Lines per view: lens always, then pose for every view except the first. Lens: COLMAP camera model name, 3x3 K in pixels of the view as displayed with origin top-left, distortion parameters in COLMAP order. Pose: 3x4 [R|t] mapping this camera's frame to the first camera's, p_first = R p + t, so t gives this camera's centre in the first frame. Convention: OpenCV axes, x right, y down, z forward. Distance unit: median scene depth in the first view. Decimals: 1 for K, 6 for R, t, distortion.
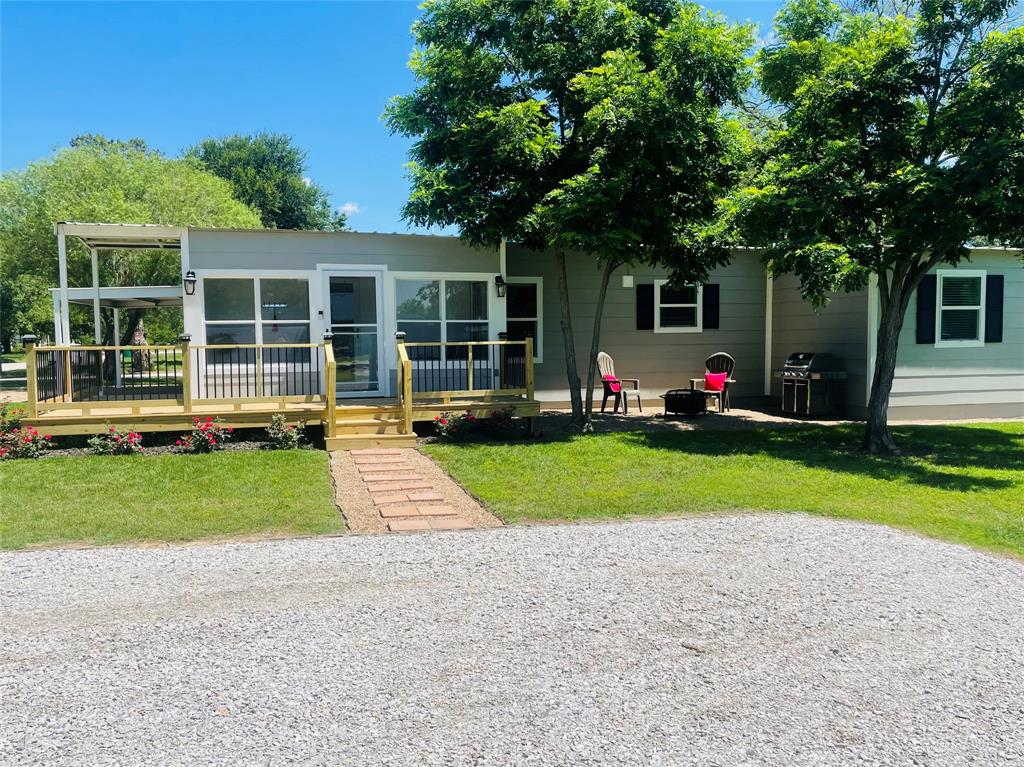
lens RADIAL K [[790.9, 0, 504.4], [0, 790.9, 371.5], [0, 0, 1]] dist [0.096382, -0.131929]
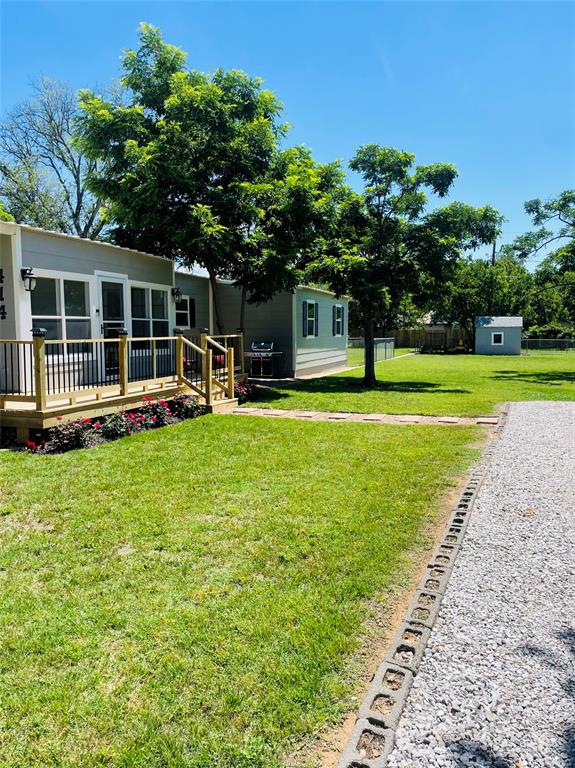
lens RADIAL K [[593.2, 0, 287.5], [0, 593.2, 384.0], [0, 0, 1]] dist [0.096382, -0.131929]
pose [[0.555435, -0.069785, 0.828626, -0.821536], [0.040077, 0.997561, 0.057148, -0.003723], [-0.830593, 0.001467, 0.556877, 0.251505]]
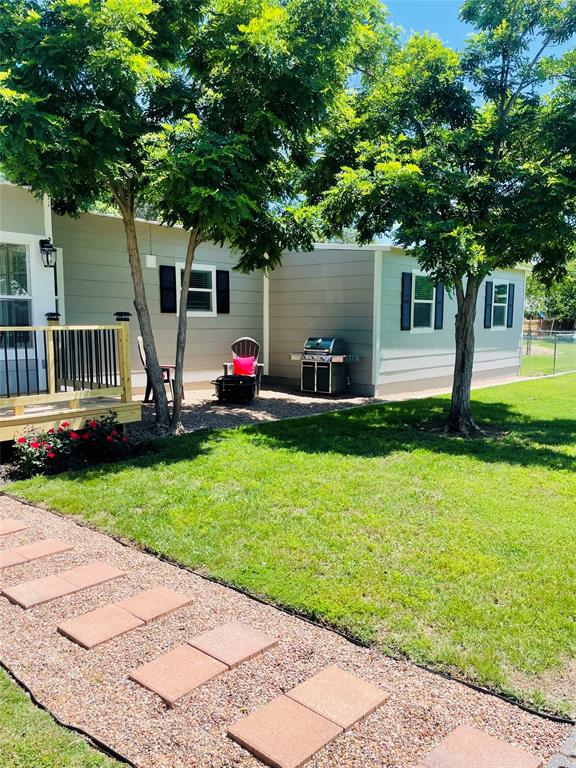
lens RADIAL K [[593.2, 0, 288.0], [0, 593.2, 384.0], [0, 0, 1]] dist [0.096382, -0.131929]
pose [[0.826794, -0.044772, 0.560721, -0.152574], [0.007201, 0.997588, 0.069036, -0.019038], [-0.562459, -0.053041, 0.825122, 0.389637]]
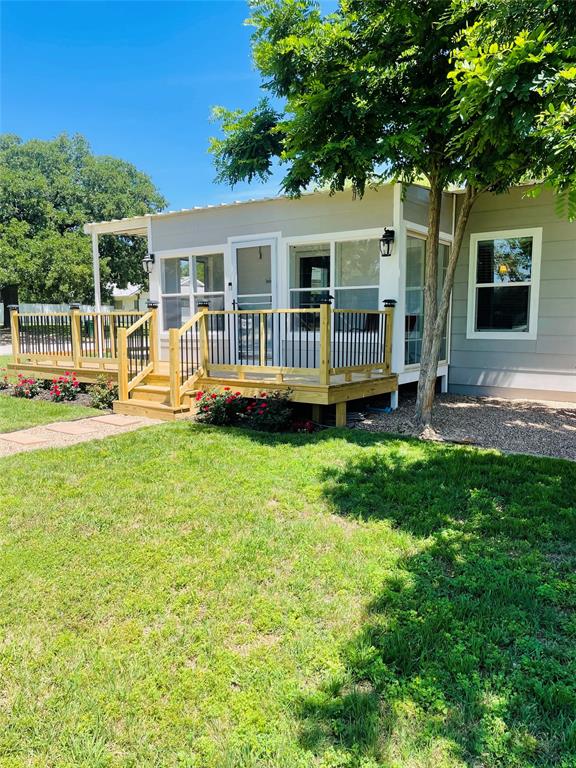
lens RADIAL K [[593.2, 0, 288.0], [0, 593.2, 384.0], [0, 0, 1]] dist [0.096382, -0.131929]
pose [[0.640051, 0.089863, -0.763059, 0.431521], [-0.035797, 0.995546, 0.087216, -0.013022], [0.767498, -0.028507, 0.640417, 0.540242]]
